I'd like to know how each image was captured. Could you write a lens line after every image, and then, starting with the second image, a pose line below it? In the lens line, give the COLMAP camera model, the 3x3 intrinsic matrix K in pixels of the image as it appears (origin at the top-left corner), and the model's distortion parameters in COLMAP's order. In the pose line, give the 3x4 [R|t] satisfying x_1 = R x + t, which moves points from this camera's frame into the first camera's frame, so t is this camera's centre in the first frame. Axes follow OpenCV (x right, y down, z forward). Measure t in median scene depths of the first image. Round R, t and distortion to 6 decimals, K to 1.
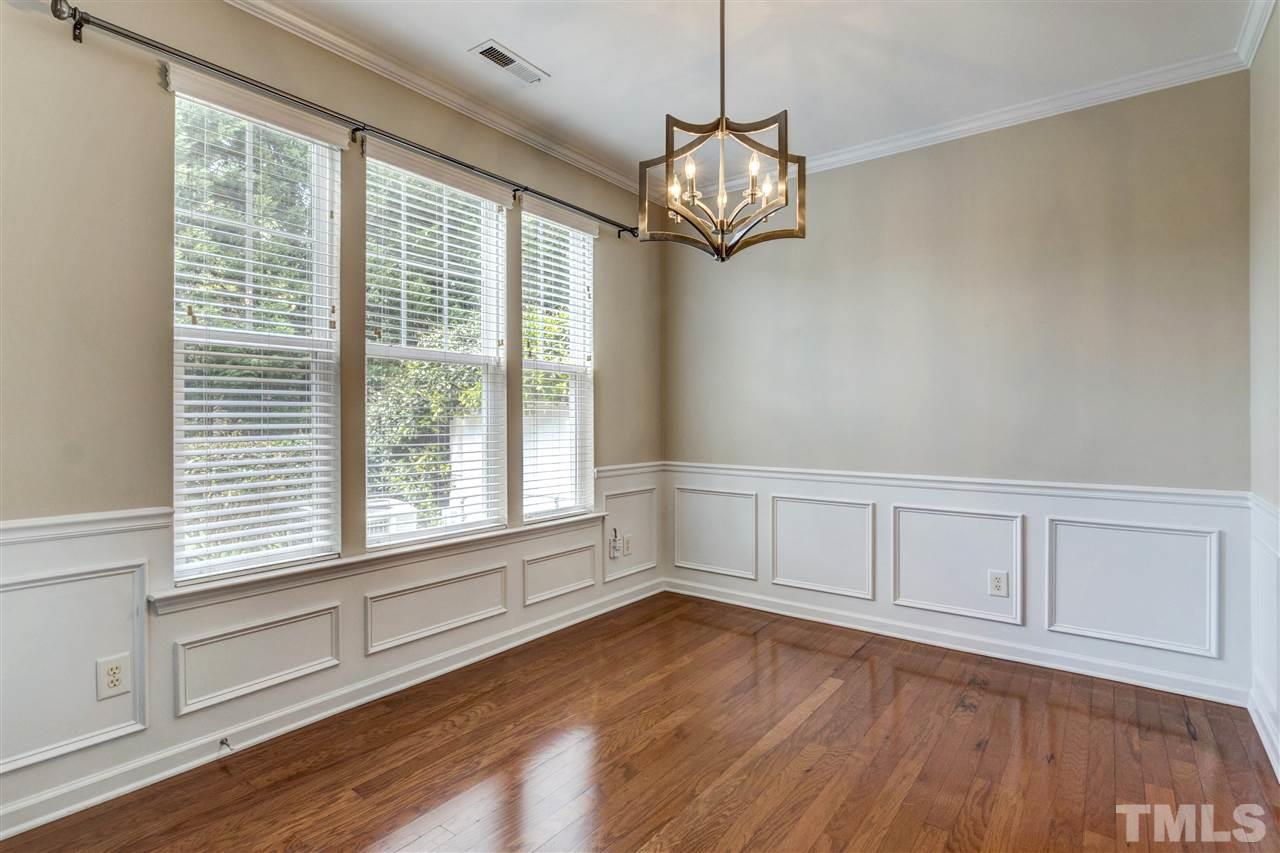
lens RADIAL K [[637.1, 0, 638.9], [0, 637.1, 420.9], [0, 0, 1]] dist [-0.003193, 0.002974]
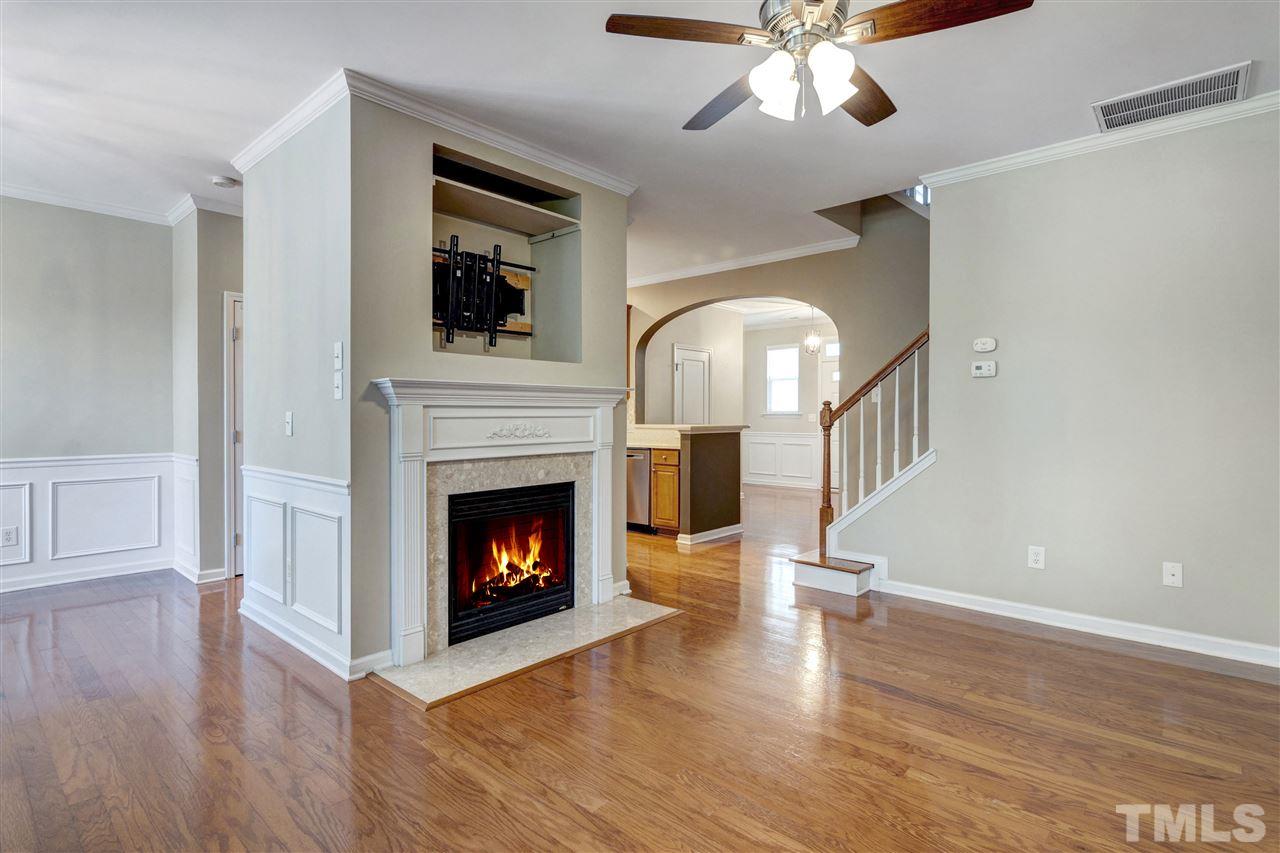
lens RADIAL K [[637.1, 0, 635.6], [0, 637.1, 418.3], [0, 0, 1]] dist [-0.003193, 0.002974]
pose [[0.090741, -0.006167, 0.995855, -0.640231], [0.004315, 0.999974, 0.005799, 0.004943], [-0.995865, 0.003771, 0.090765, -0.429947]]
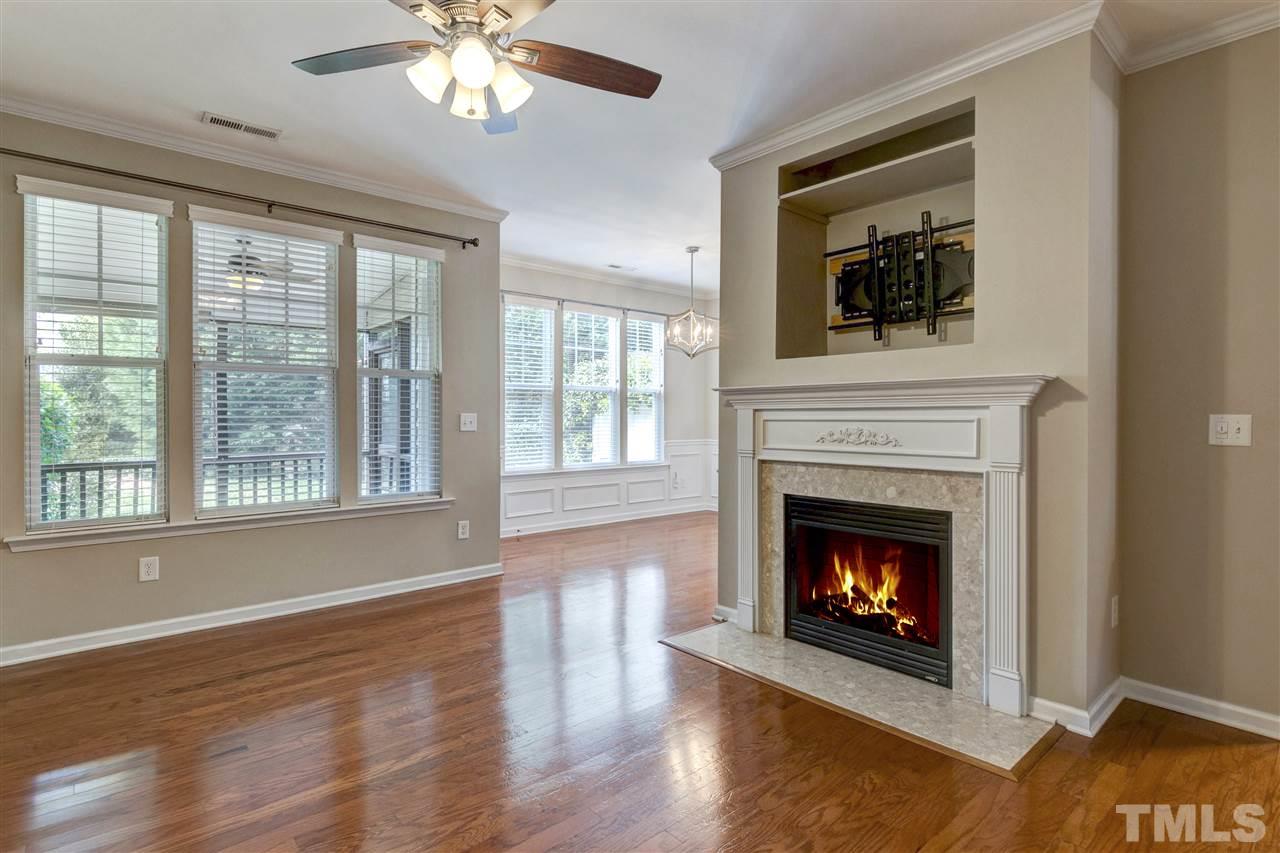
lens RADIAL K [[637.1, 0, 637.8], [0, 637.1, 418.1], [0, 0, 1]] dist [-0.003193, 0.002974]
pose [[0.978832, 0.001503, -0.204661, 0.299368], [-0.001606, 0.999999, -0.000336, 0.005488], [0.204660, 0.000658, 0.978833, -1.122212]]
